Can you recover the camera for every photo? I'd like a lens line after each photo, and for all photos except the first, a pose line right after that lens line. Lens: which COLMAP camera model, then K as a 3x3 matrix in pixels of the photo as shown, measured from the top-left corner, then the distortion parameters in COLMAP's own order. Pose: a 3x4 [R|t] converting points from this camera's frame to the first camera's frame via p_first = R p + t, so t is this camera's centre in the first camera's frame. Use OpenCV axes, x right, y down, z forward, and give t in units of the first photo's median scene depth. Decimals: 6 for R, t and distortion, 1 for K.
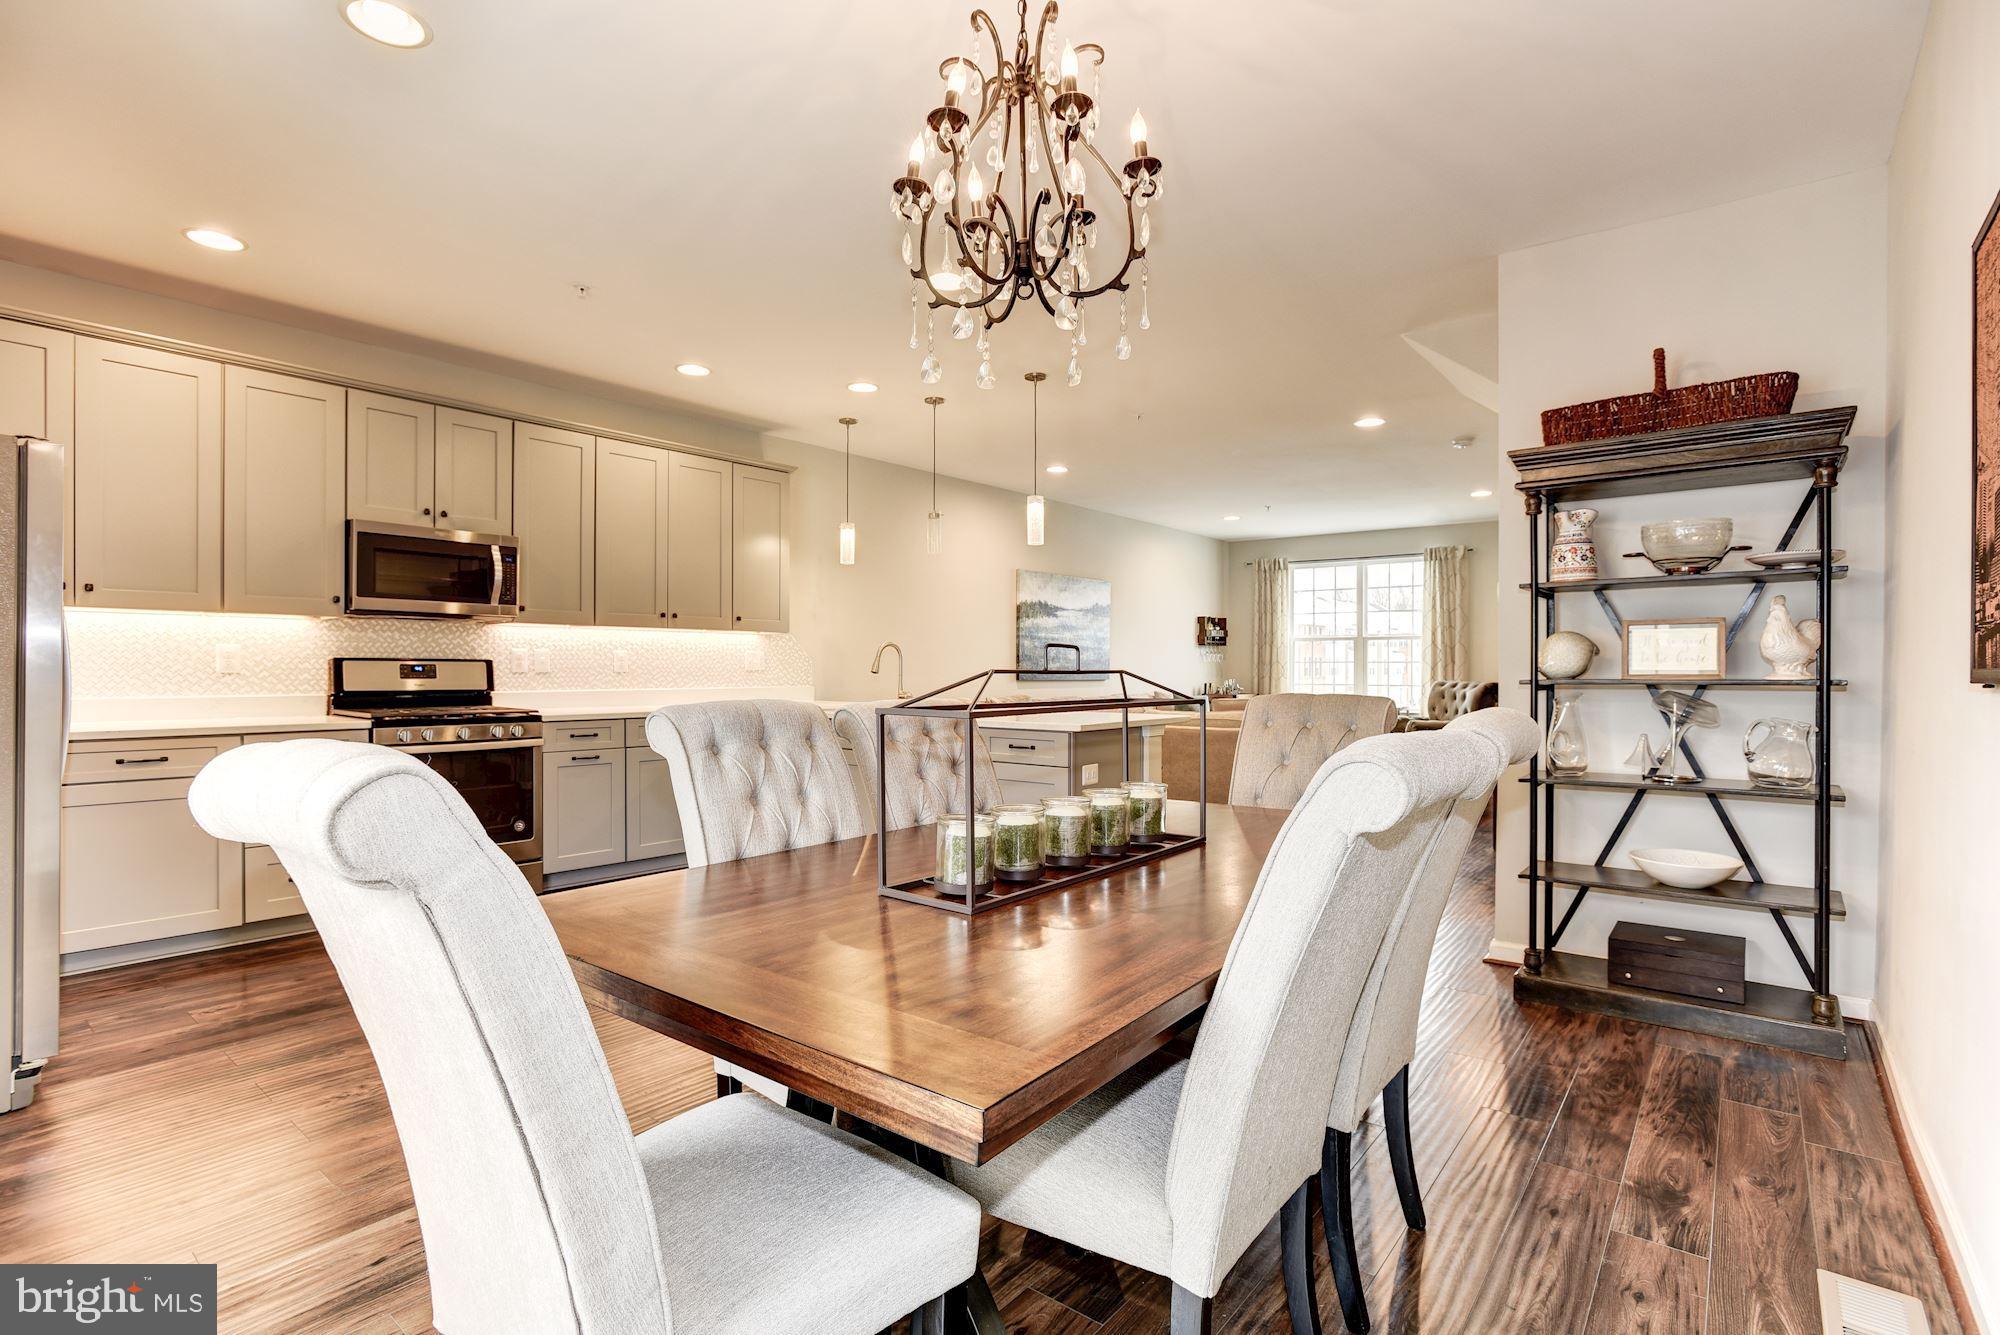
lens RADIAL K [[949.6, 0, 1002.8], [0, 949.6, 673.4], [0, 0, 1]] dist [-0.042951, 0.008277]
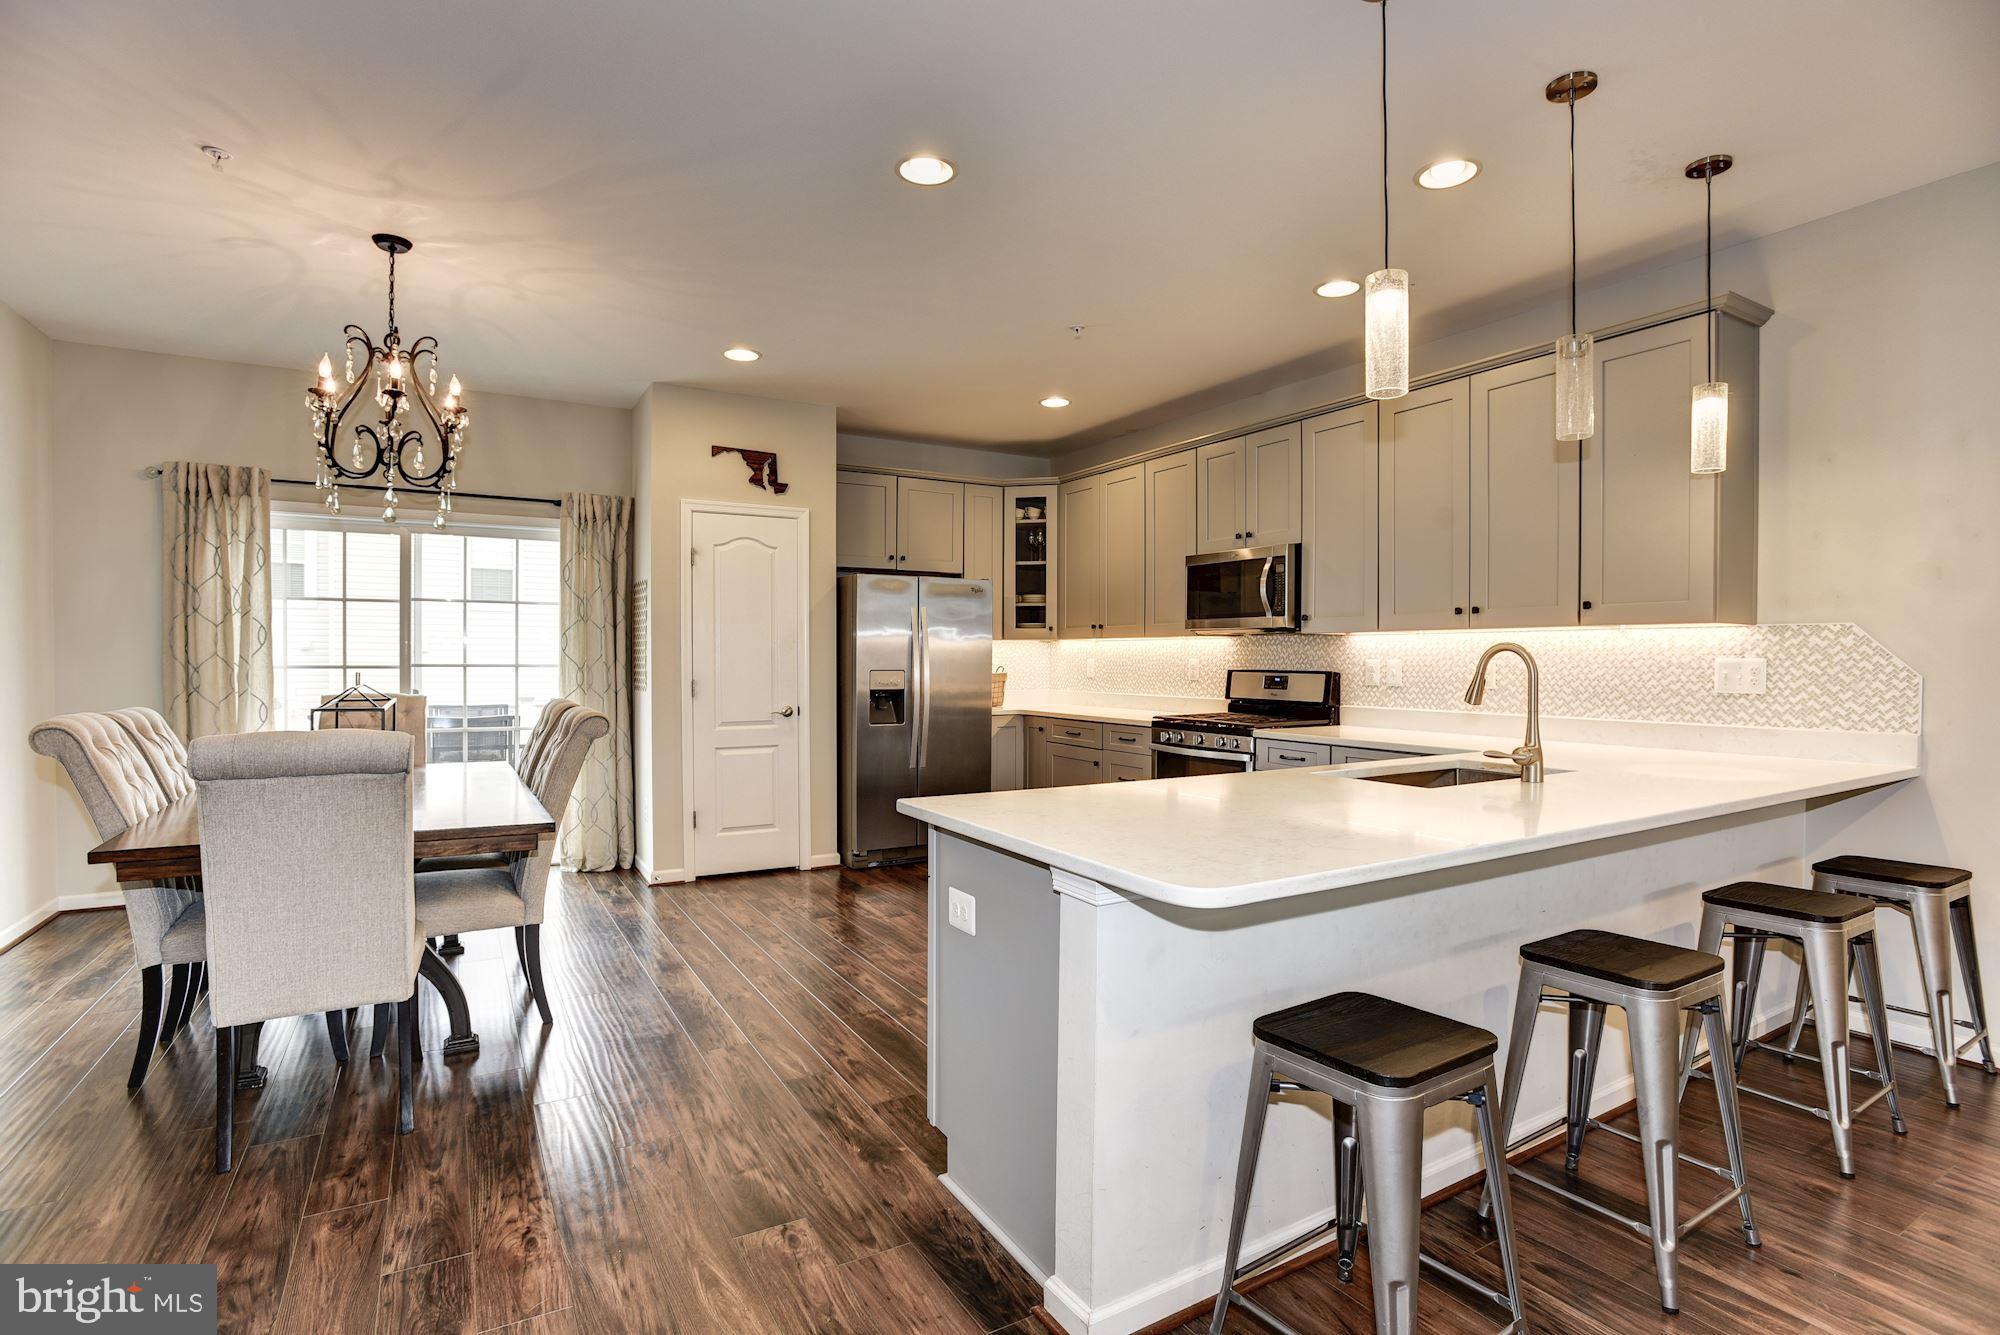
lens RADIAL K [[962.4, 0, 994.1], [0, 962.4, 666.7], [0, 0, 1]] dist [-0.045766, 0.005259]
pose [[-0.357655, 0.005417, -0.933838, 0.273599], [-0.008625, 0.999921, 0.009103, -0.014493], [0.933814, 0.011310, -0.357581, 0.584673]]
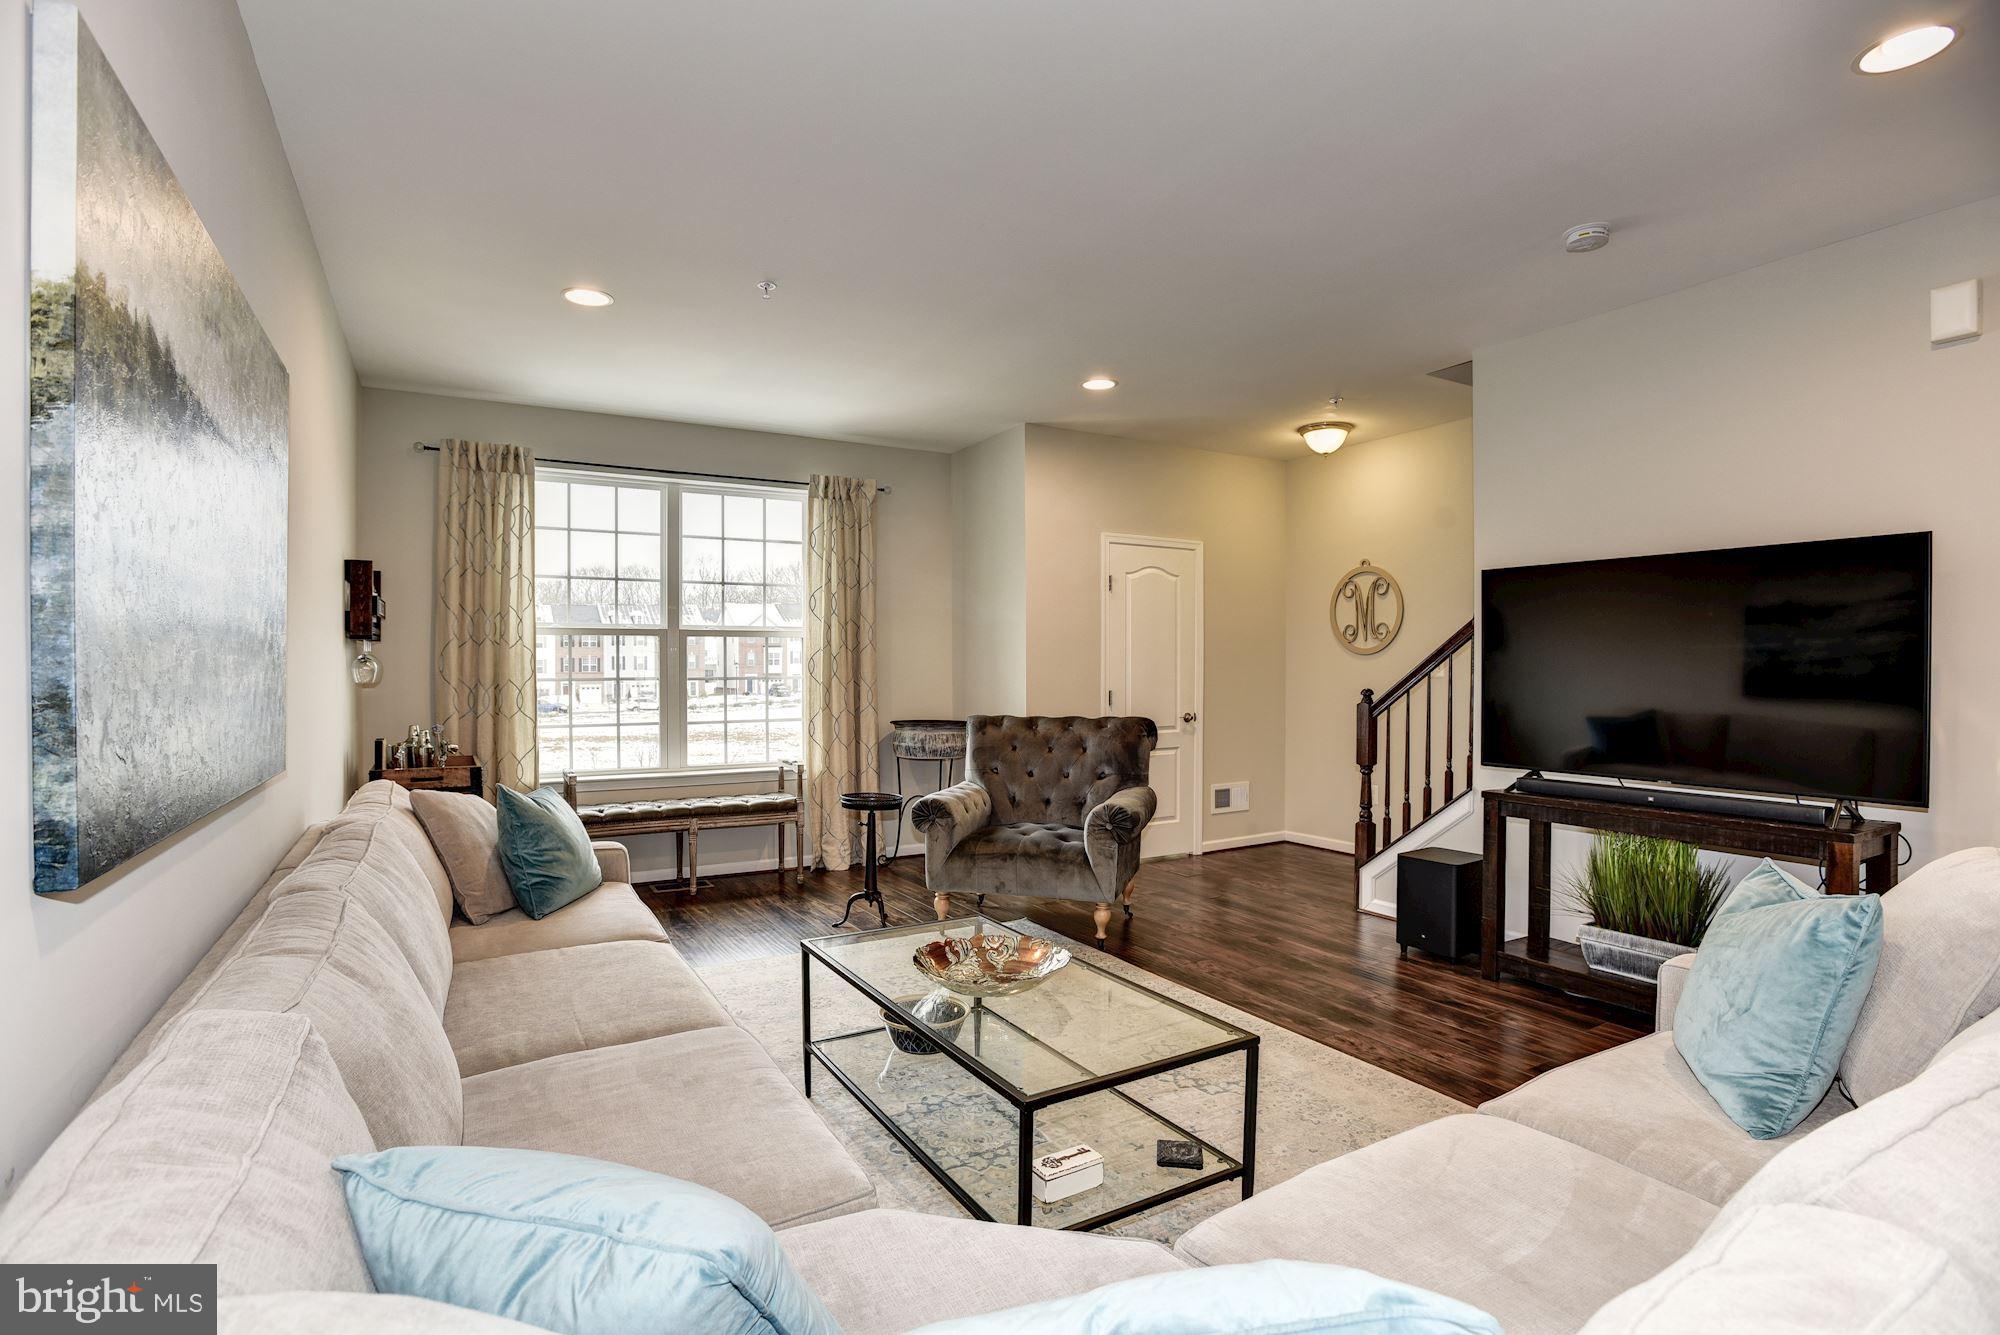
lens RADIAL K [[962.4, 0, 995.4], [0, 962.4, 670.4], [0, 0, 1]] dist [-0.045766, 0.005259]
pose [[0.375451, -0.009583, 0.926793, -0.049887], [0.009584, 0.999933, 0.006456, -0.022839], [-0.926793, 0.006459, 0.375517, 0.822211]]
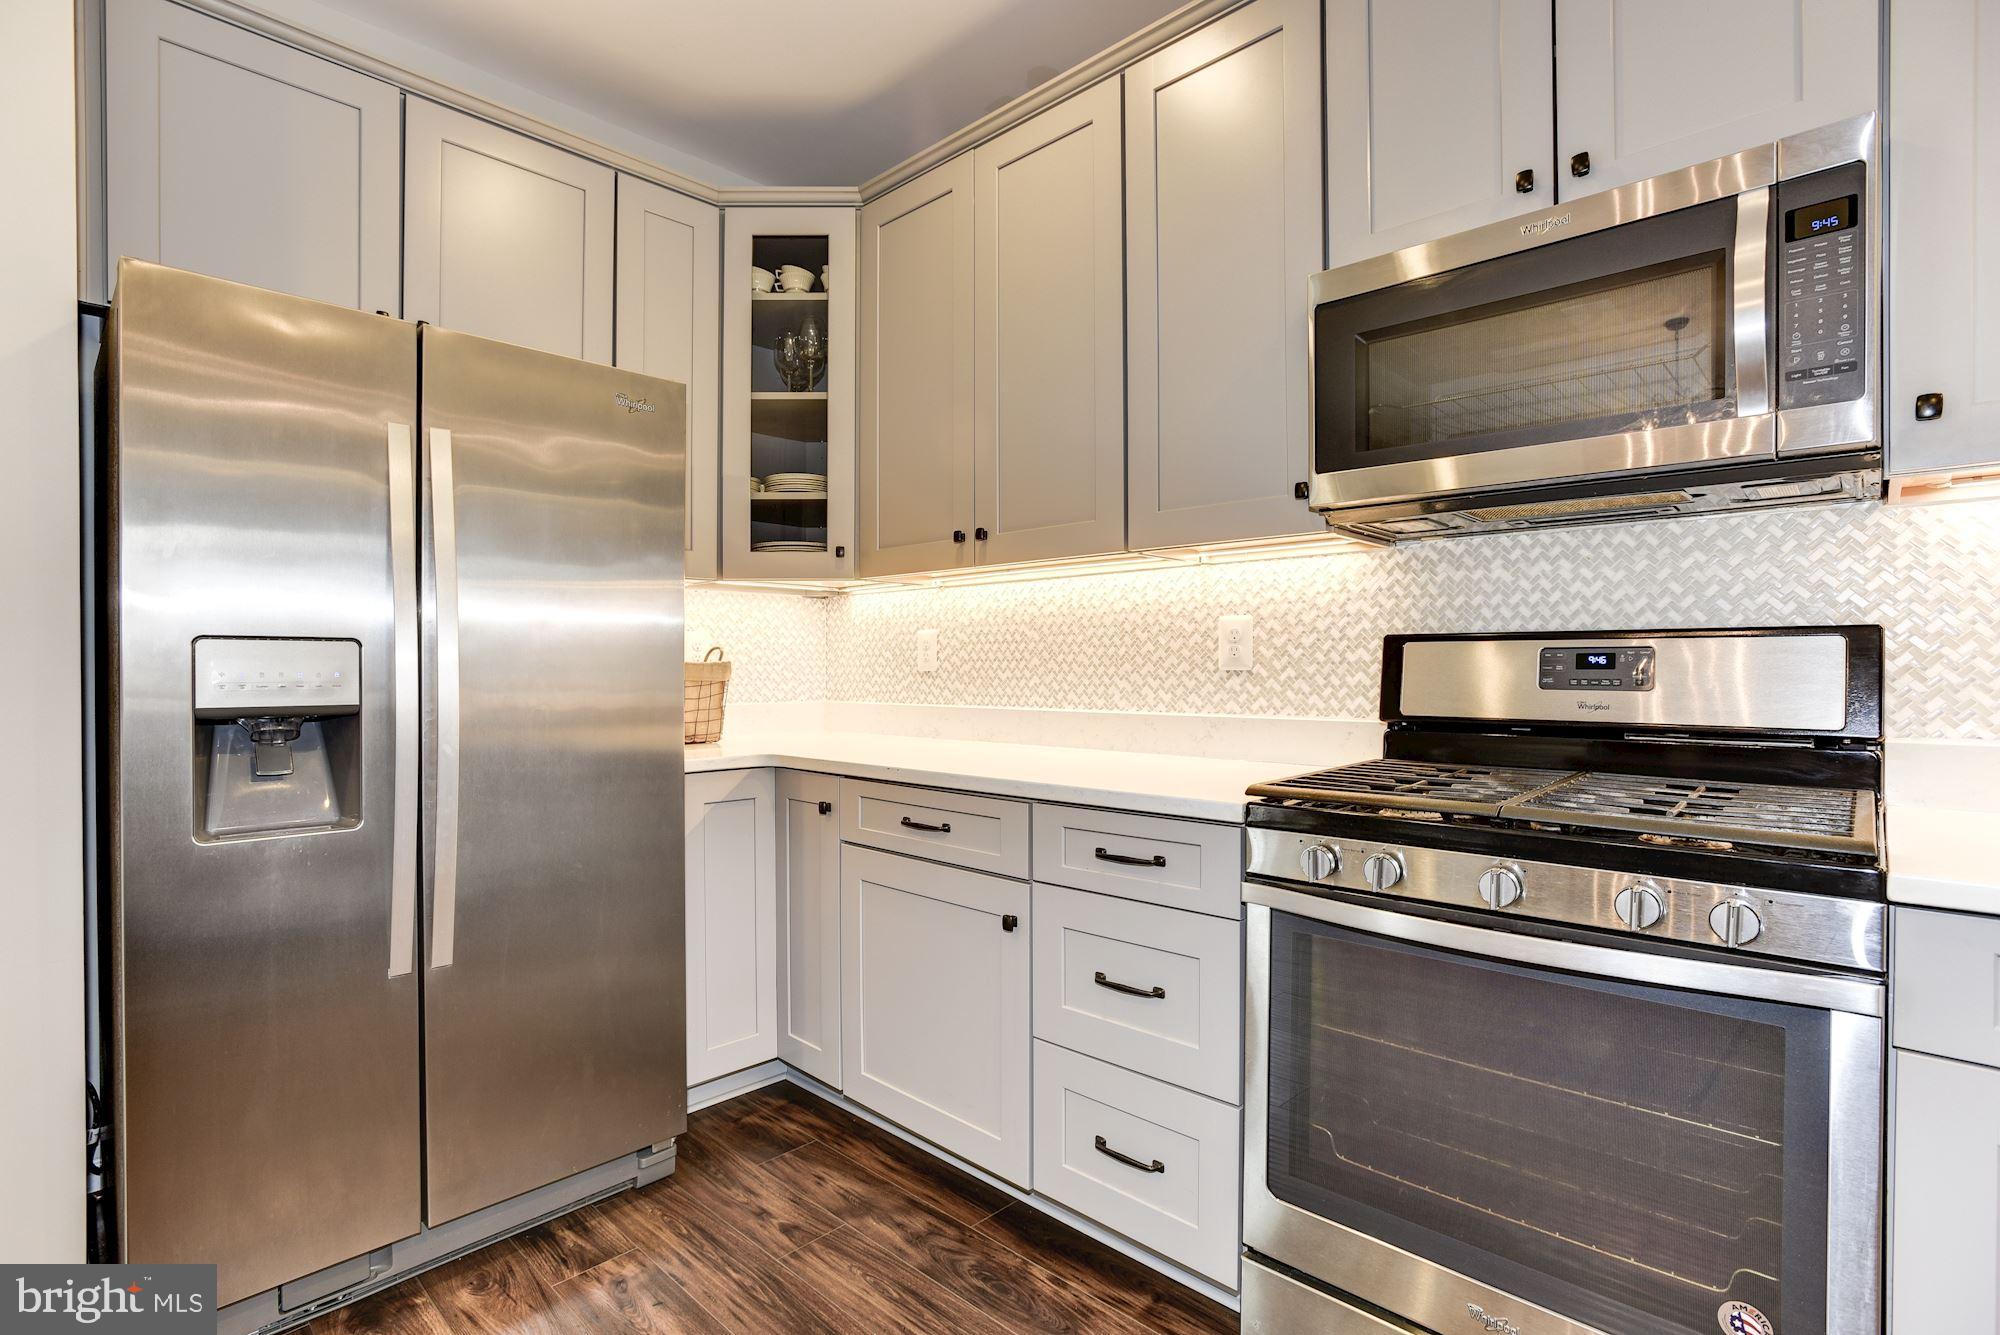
lens RADIAL K [[949.6, 0, 996.8], [0, 949.6, 677.7], [0, 0, 1]] dist [-0.042951, 0.008277]
pose [[-0.082228, 0.004269, -0.996604, -0.141544], [-0.005433, 0.999974, 0.004732, 0.000672], [0.996599, 0.005803, -0.082203, 0.433584]]
